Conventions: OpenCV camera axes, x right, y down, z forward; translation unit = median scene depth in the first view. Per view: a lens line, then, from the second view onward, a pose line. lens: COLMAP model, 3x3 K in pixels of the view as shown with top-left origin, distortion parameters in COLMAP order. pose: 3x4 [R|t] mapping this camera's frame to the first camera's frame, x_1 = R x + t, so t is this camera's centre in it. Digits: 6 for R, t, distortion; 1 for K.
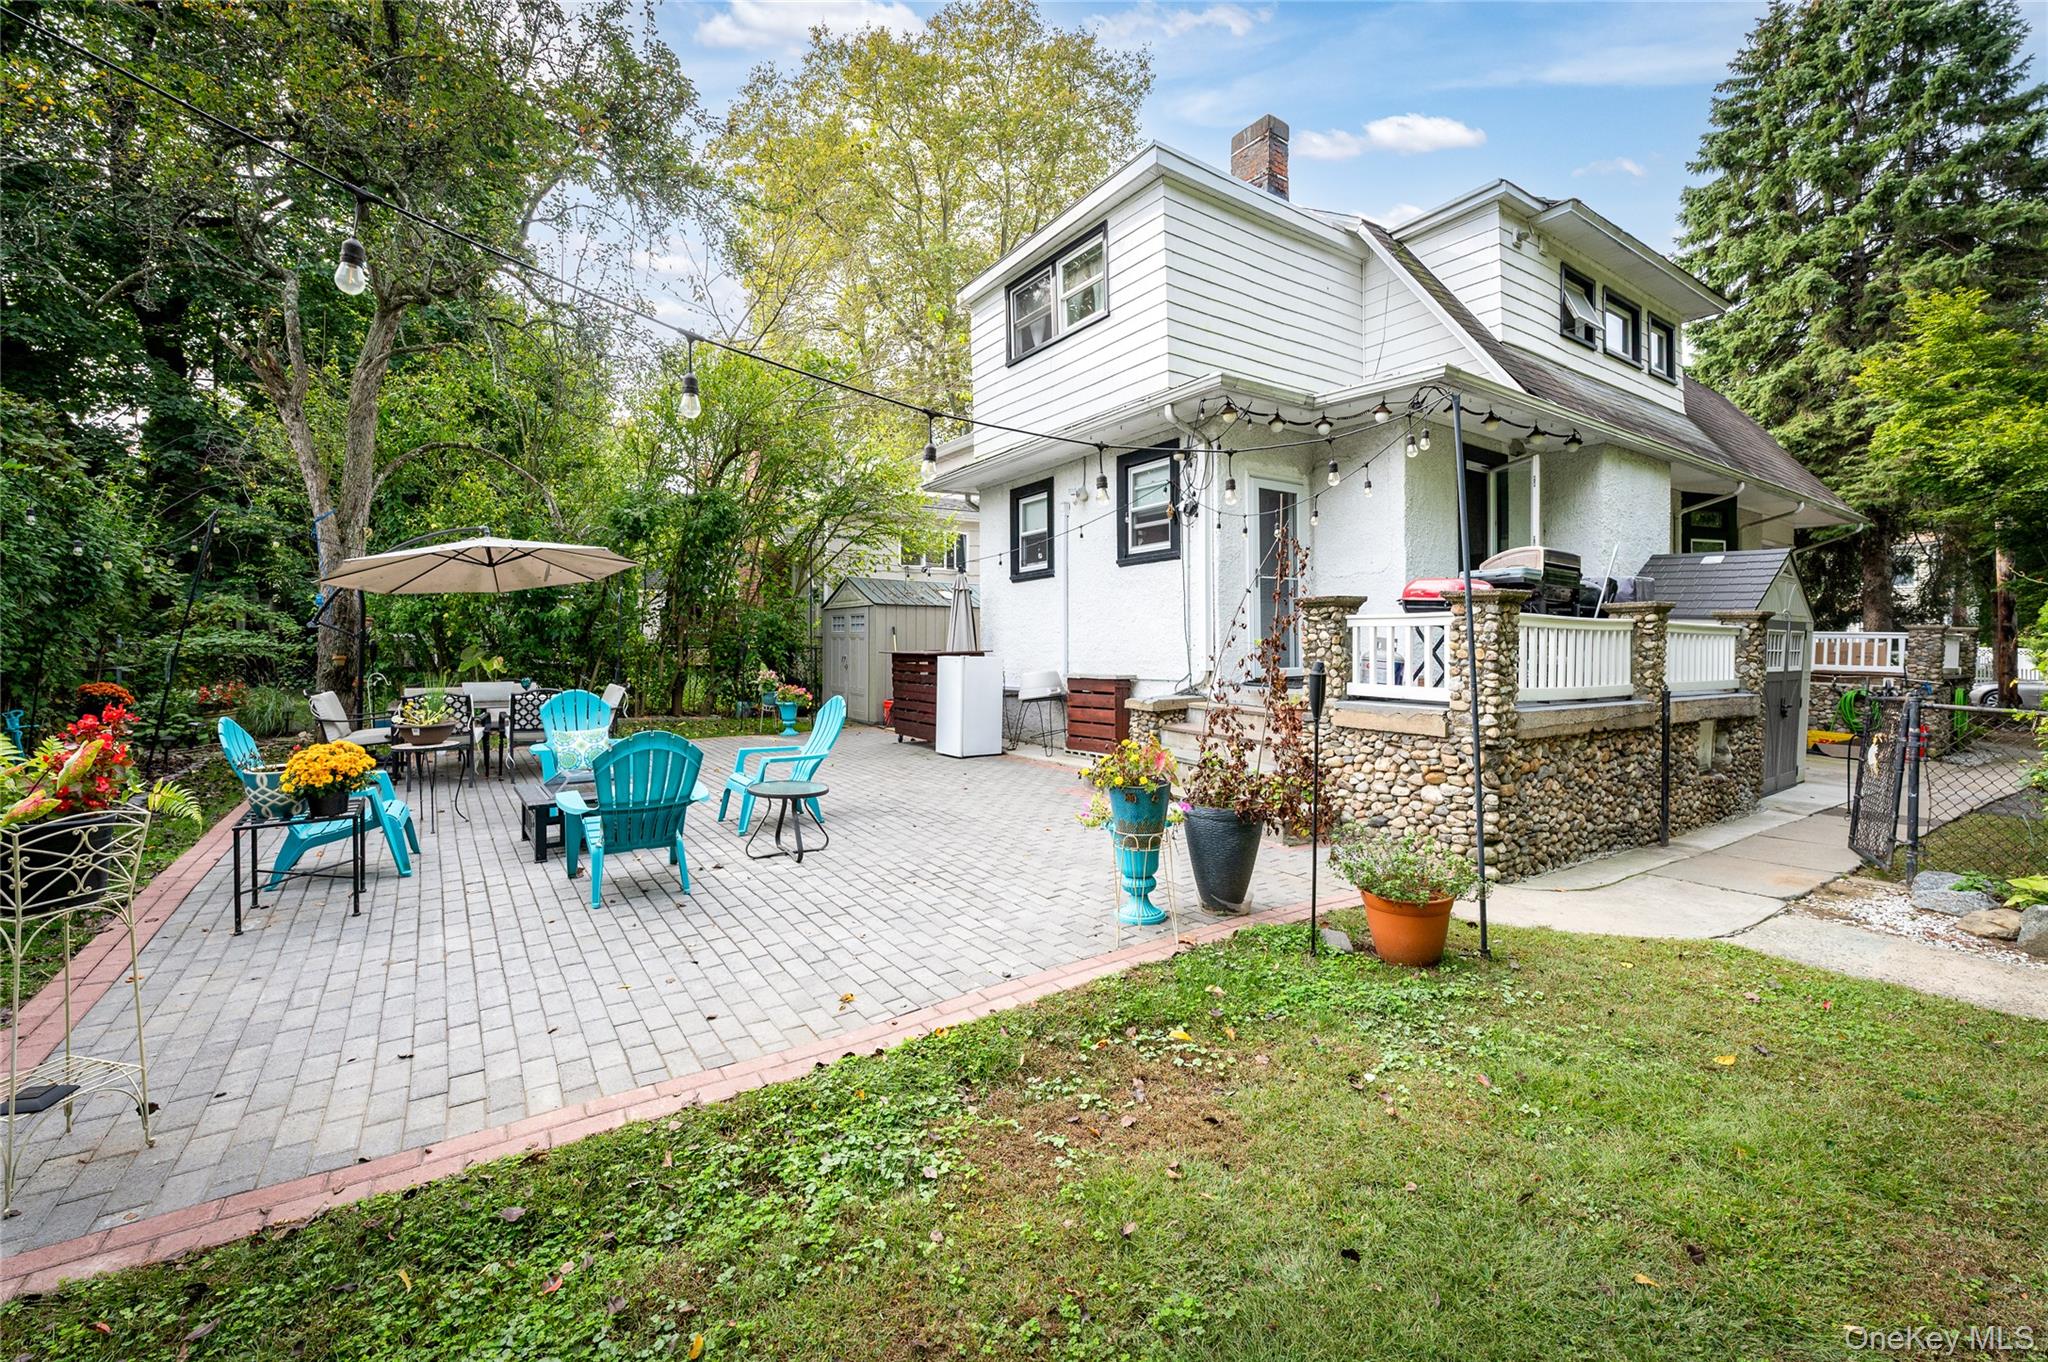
lens RADIAL K [[846.0, 0, 1001.1], [0, 846.0, 678.2], [0, 0, 1]] dist [0.000619, 0.000009]
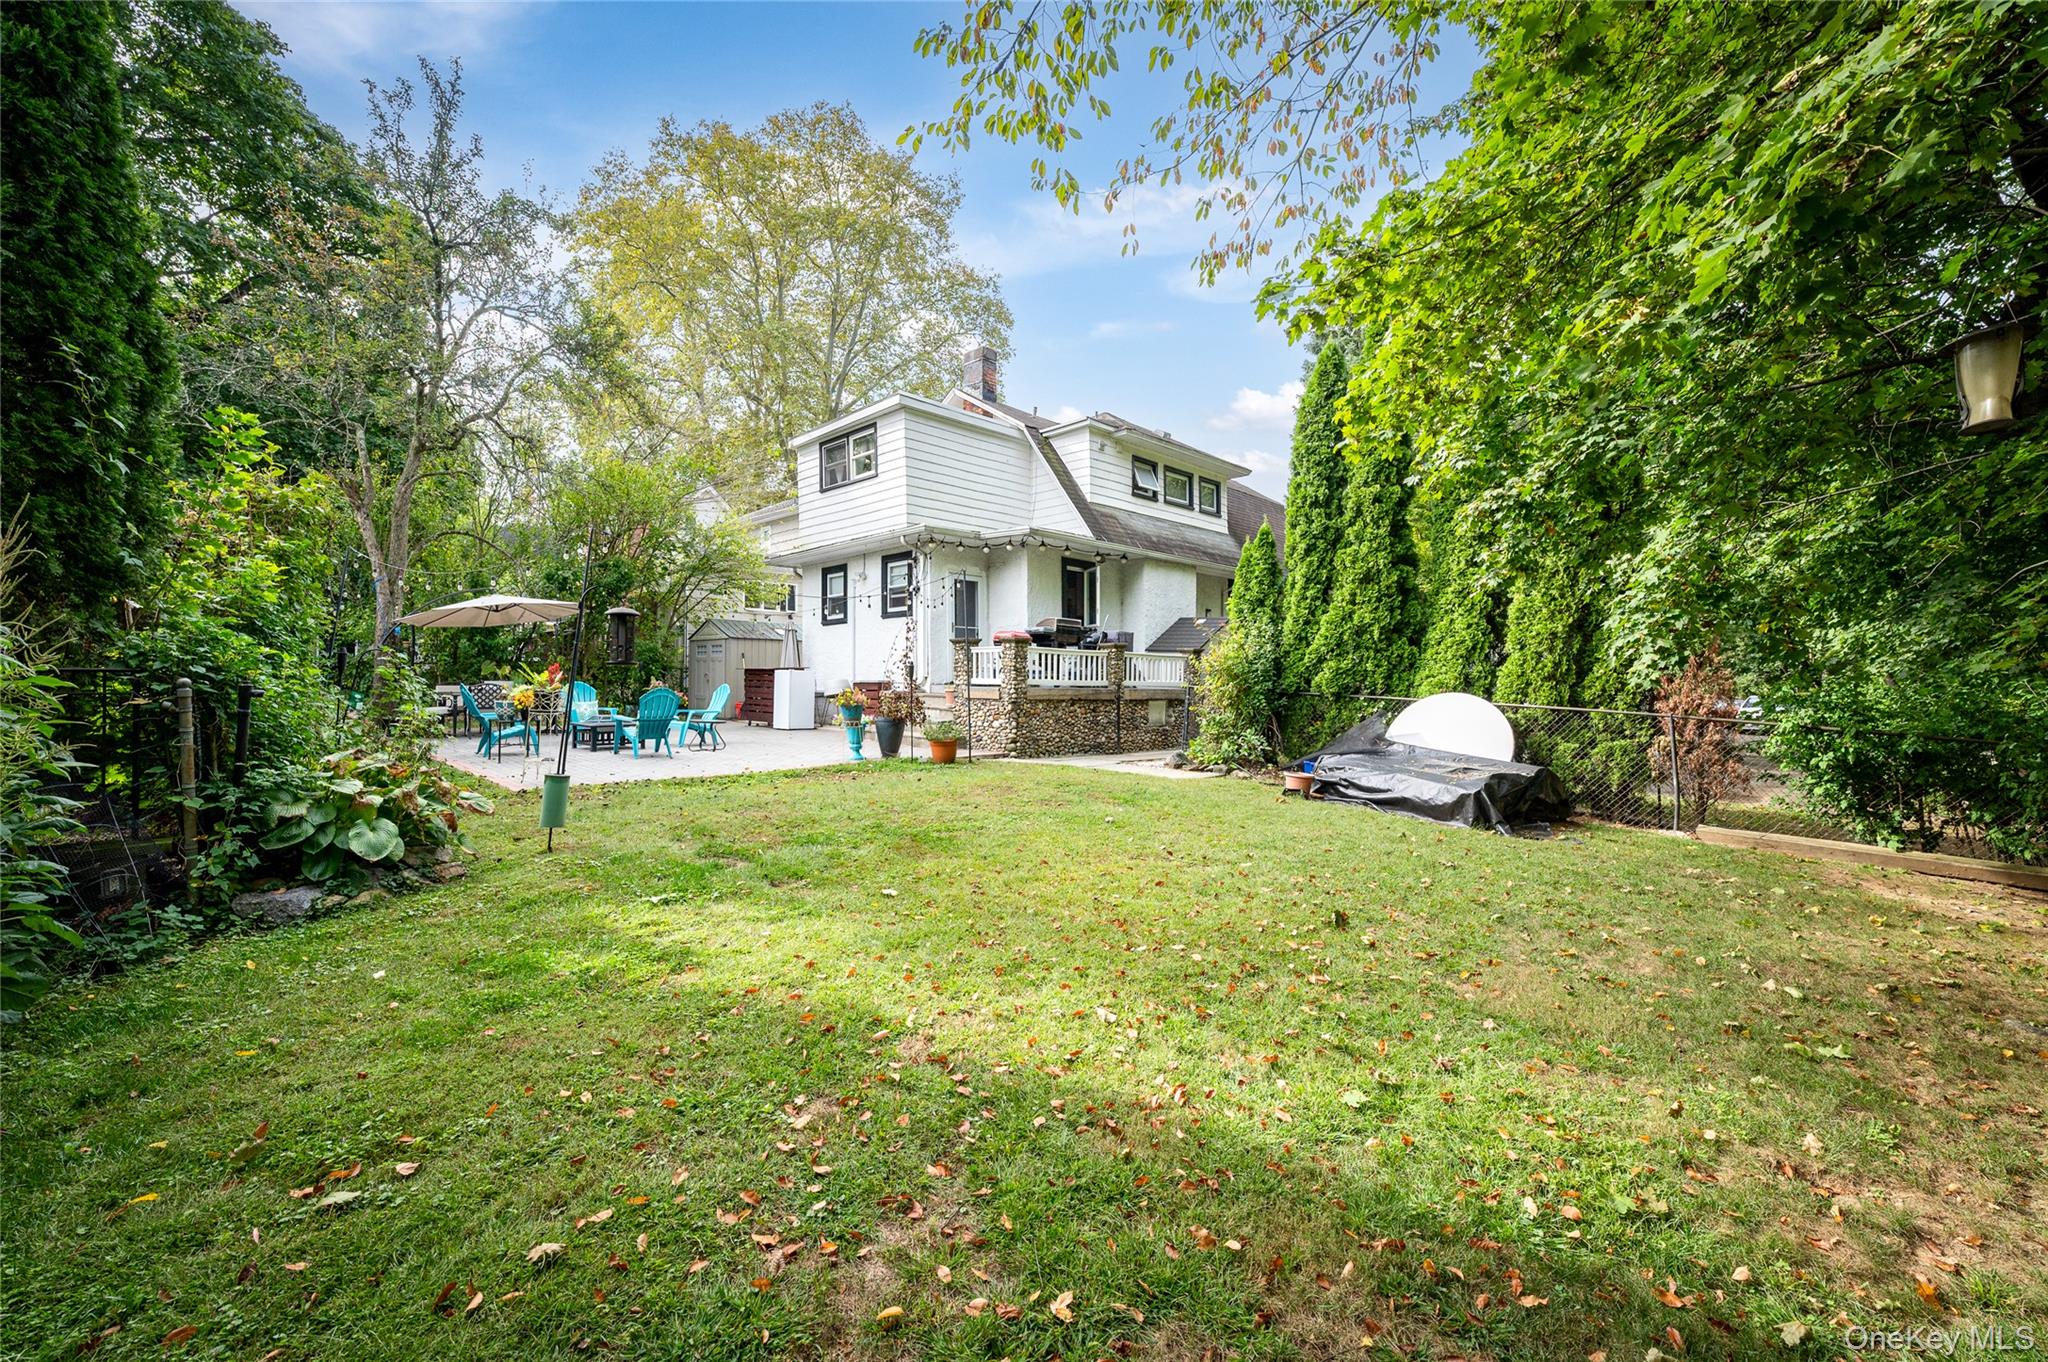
lens RADIAL K [[846.0, 0, 1001.1], [0, 846.0, 678.2], [0, 0, 1]] dist [0.000619, 0.000009]
pose [[0.981245, 0.006481, 0.192657, 0.041765], [0.001337, 0.999182, -0.040423, 0.058147], [-0.192761, 0.039922, 0.980433, -0.714238]]
